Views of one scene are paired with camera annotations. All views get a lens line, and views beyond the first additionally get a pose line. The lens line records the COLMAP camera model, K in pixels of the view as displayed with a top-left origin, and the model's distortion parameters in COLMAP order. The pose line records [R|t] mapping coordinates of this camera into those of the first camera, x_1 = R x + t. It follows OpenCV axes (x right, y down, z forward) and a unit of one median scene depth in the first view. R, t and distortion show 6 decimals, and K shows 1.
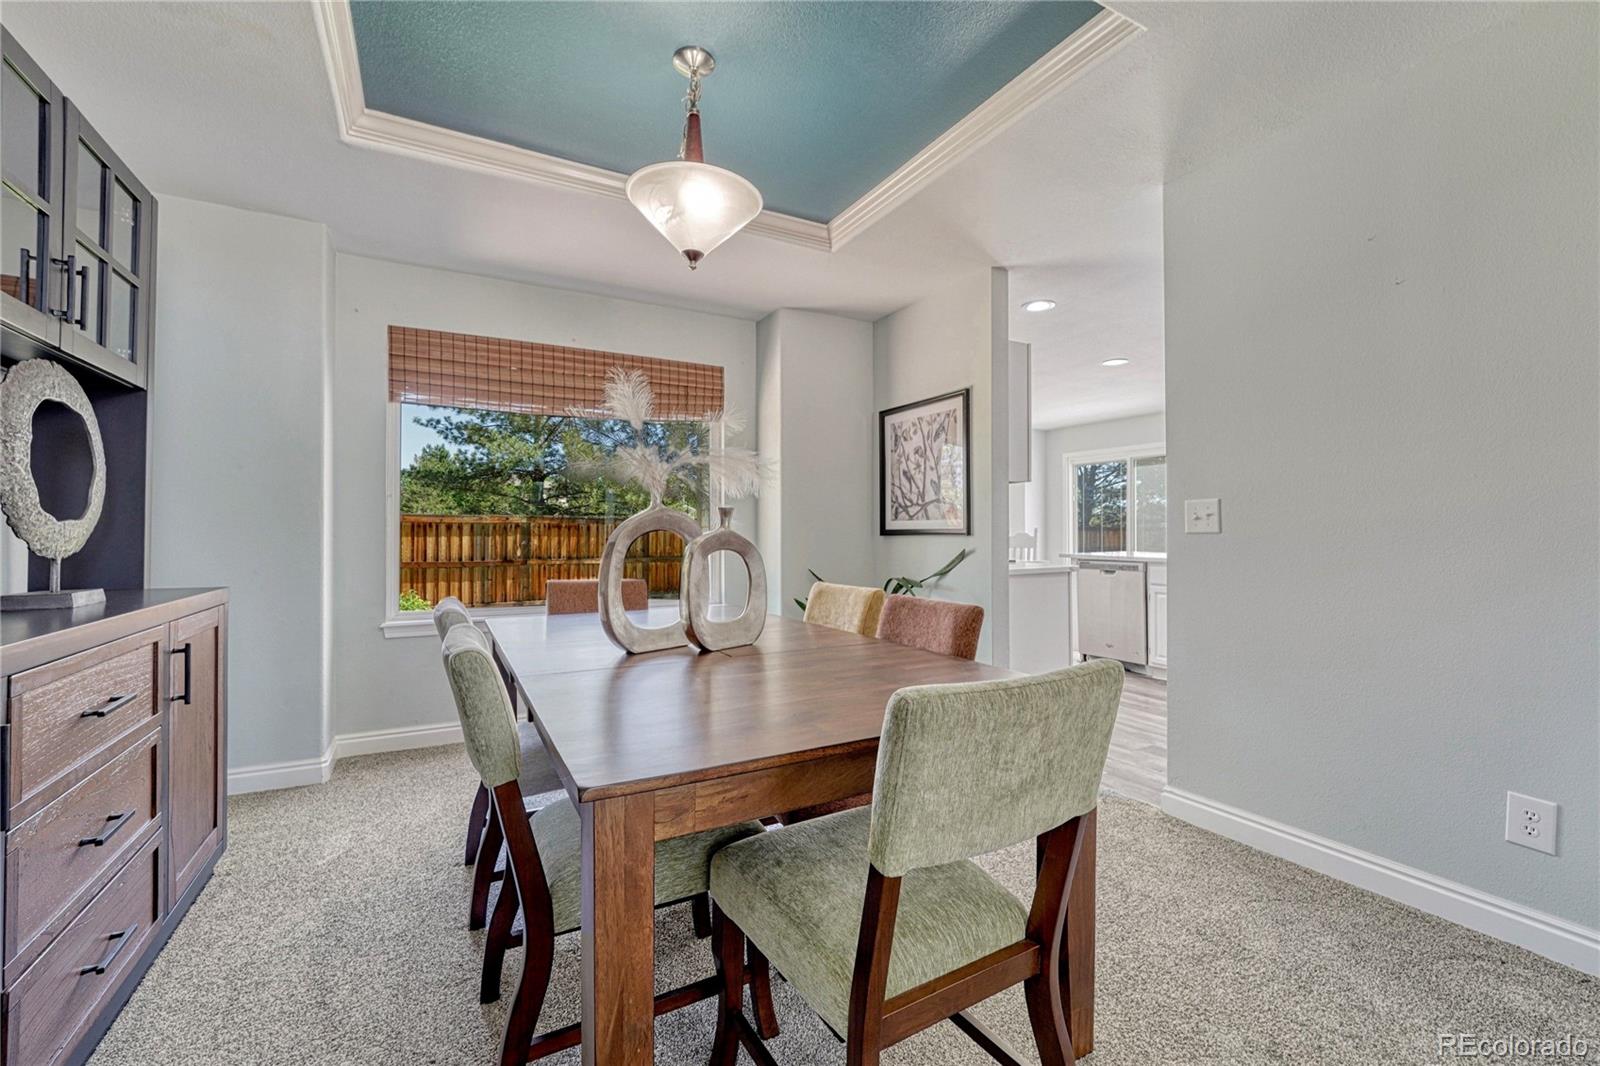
lens RADIAL K [[679.3, 0, 802.3], [0, 679.3, 518.0], [0, 0, 1]] dist [-0.007238, 0.000137]
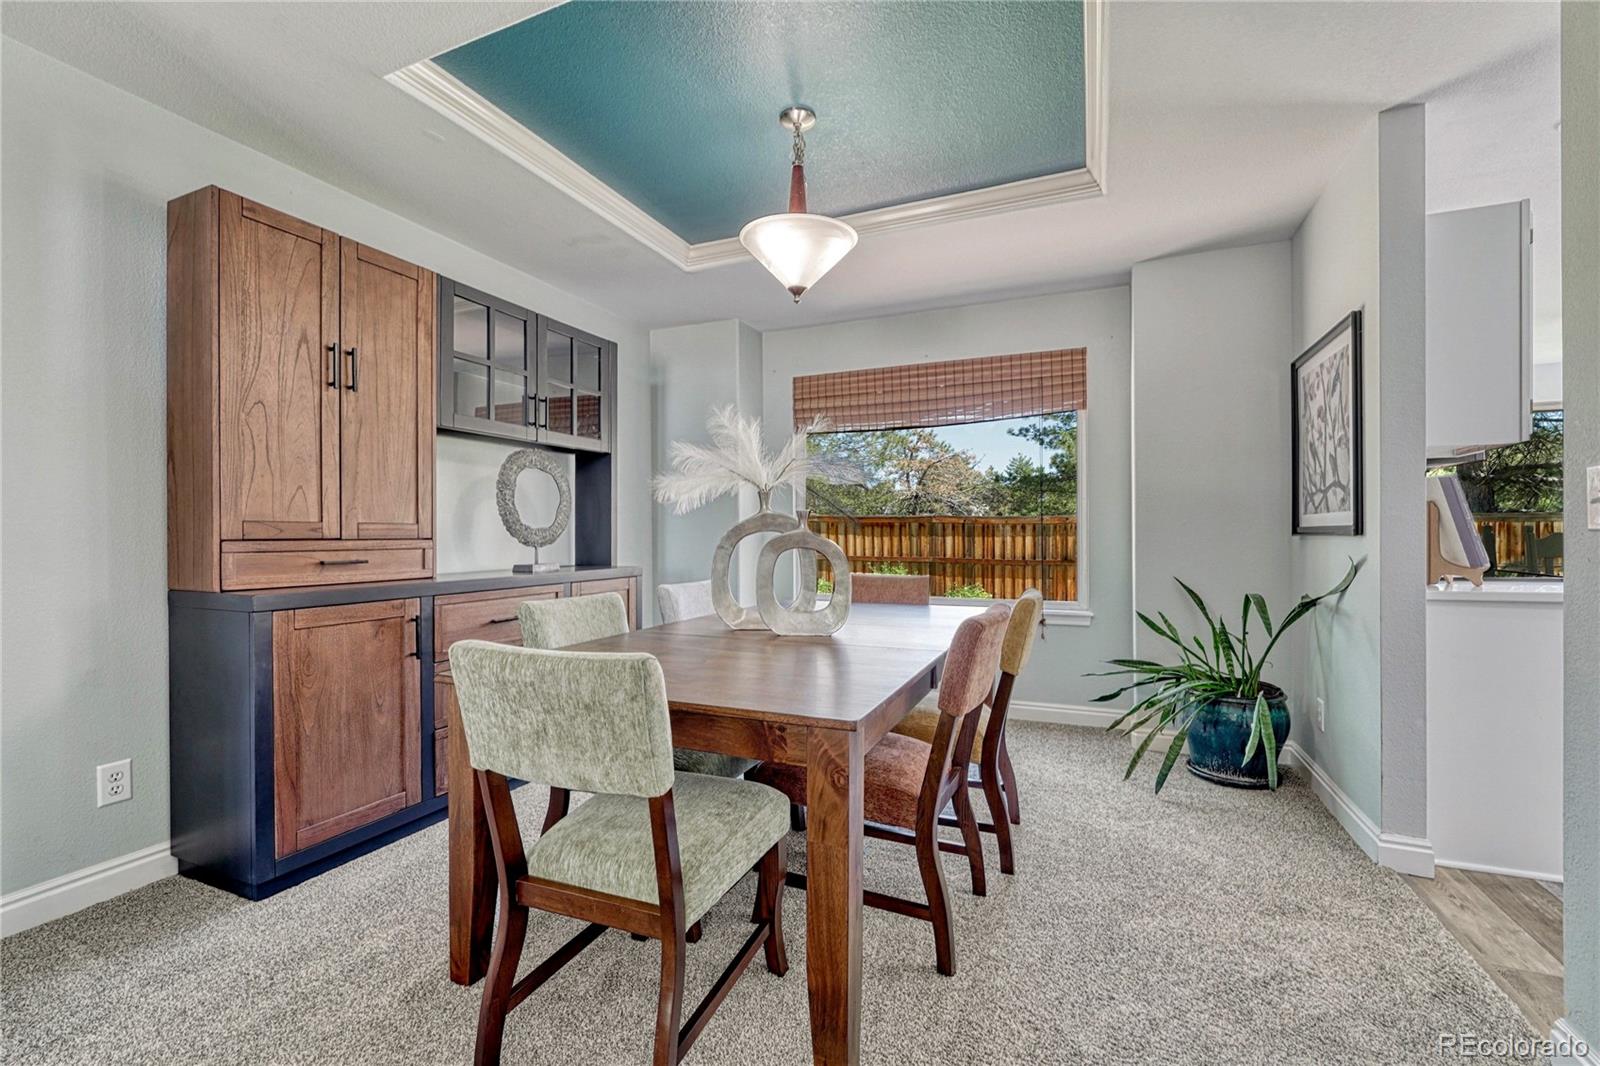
lens RADIAL K [[687.0, 0, 794.4], [0, 687.0, 533.9], [0, 0, 1]] dist [-0.010006, 0.000099]
pose [[0.609680, -0.002403, -0.792644, 0.375790], [0.020888, 0.999697, 0.013036, 0.003540], [0.792373, -0.024504, 0.609545, 0.142642]]
